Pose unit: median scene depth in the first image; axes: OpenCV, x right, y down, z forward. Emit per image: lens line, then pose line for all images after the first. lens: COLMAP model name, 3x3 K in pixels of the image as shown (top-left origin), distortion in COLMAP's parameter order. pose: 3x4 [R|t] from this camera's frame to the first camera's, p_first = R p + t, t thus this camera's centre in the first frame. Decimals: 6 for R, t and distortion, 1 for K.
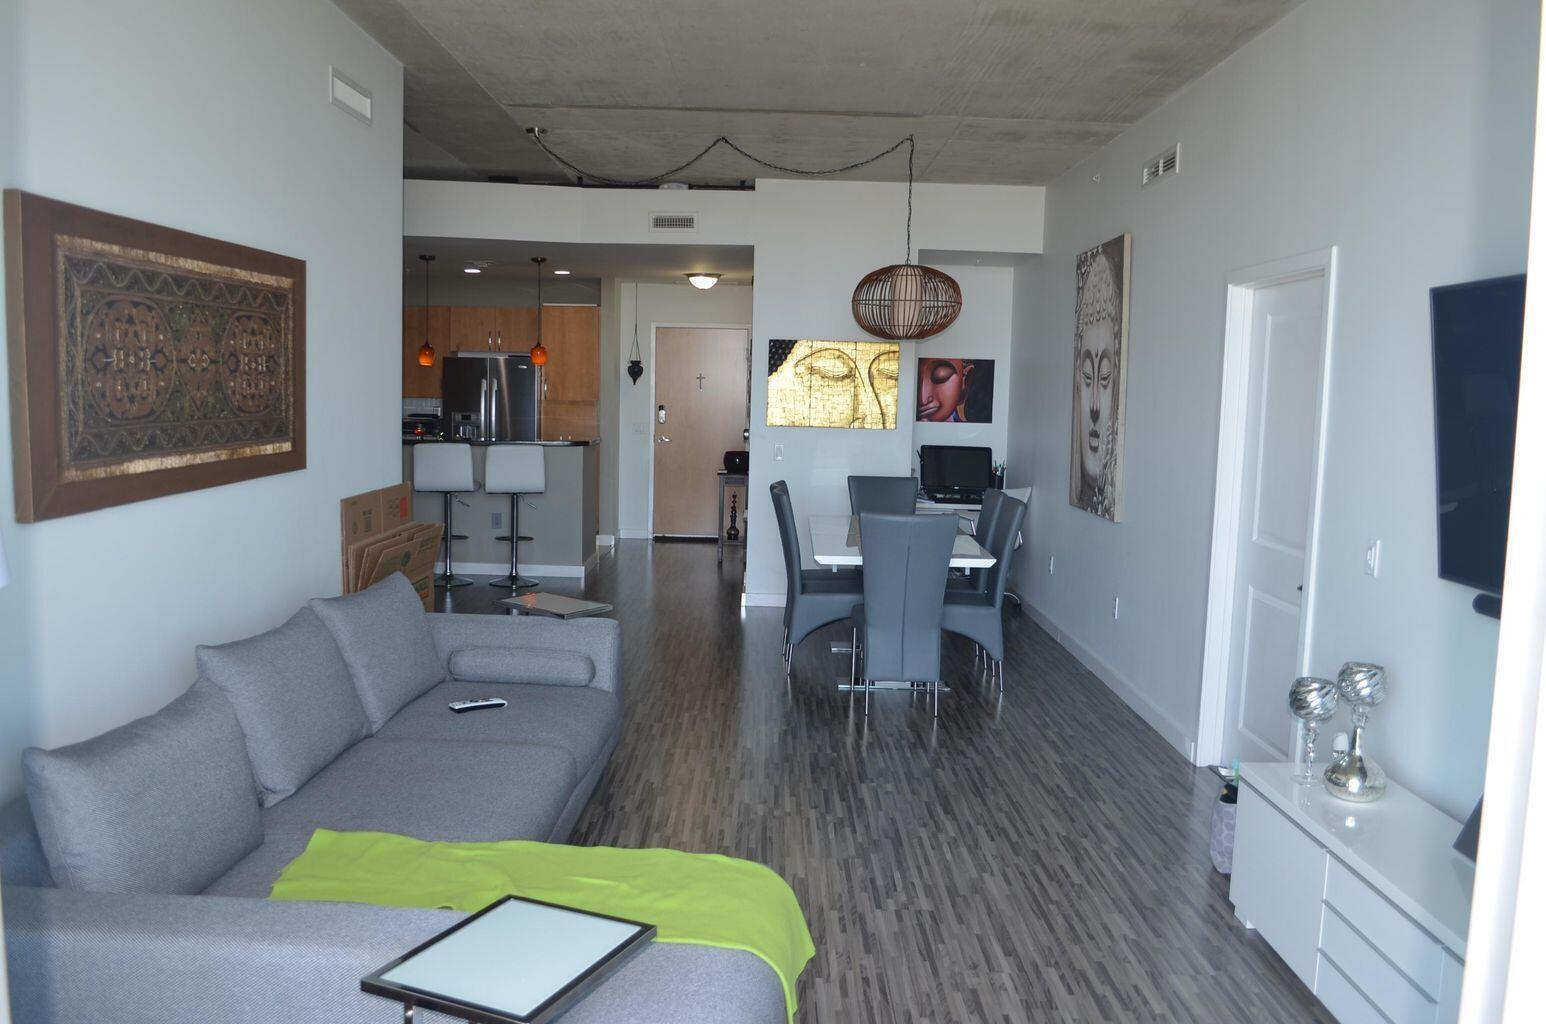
lens RADIAL K [[1222.1, 0, 773.0], [0, 1222.1, 512.0], [0, 0, 1]] dist [-0.003076, -0.002441]
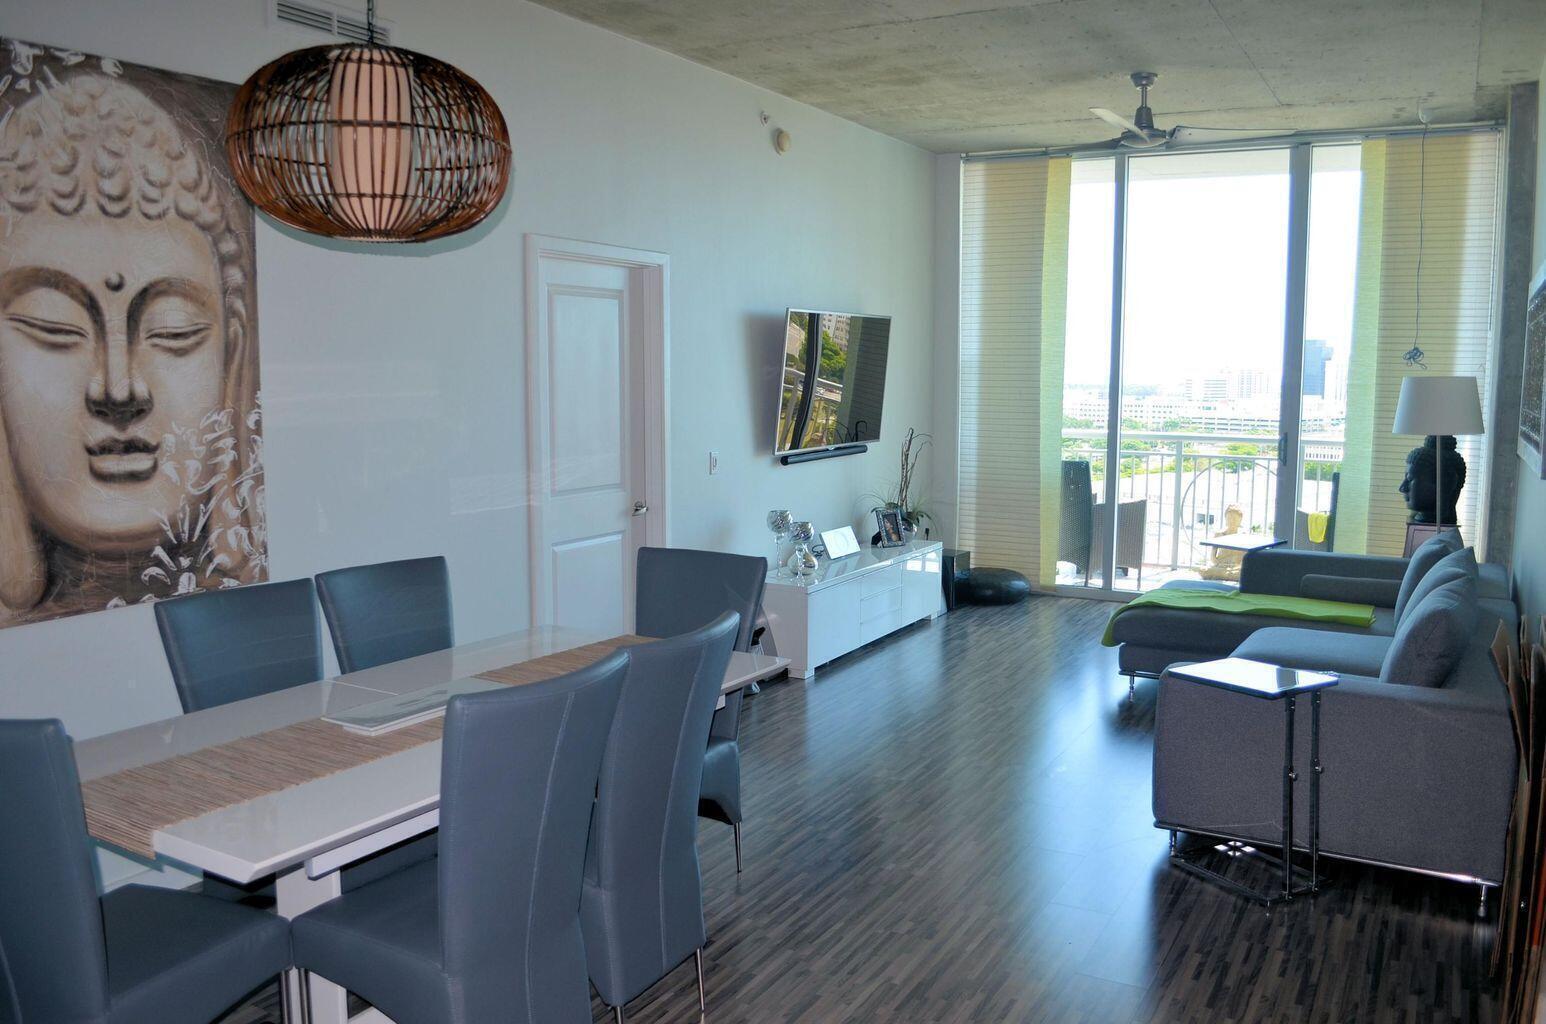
lens RADIAL K [[1222.1, 0, 773.0], [0, 1222.1, 512.0], [0, 0, 1]] dist [-0.003076, -0.002441]
pose [[-0.866258, -0.080683, 0.493039, -0.215077], [0.031915, 0.975921, 0.215777, -0.140438], [-0.498577, 0.202653, -0.842824, 1.330802]]
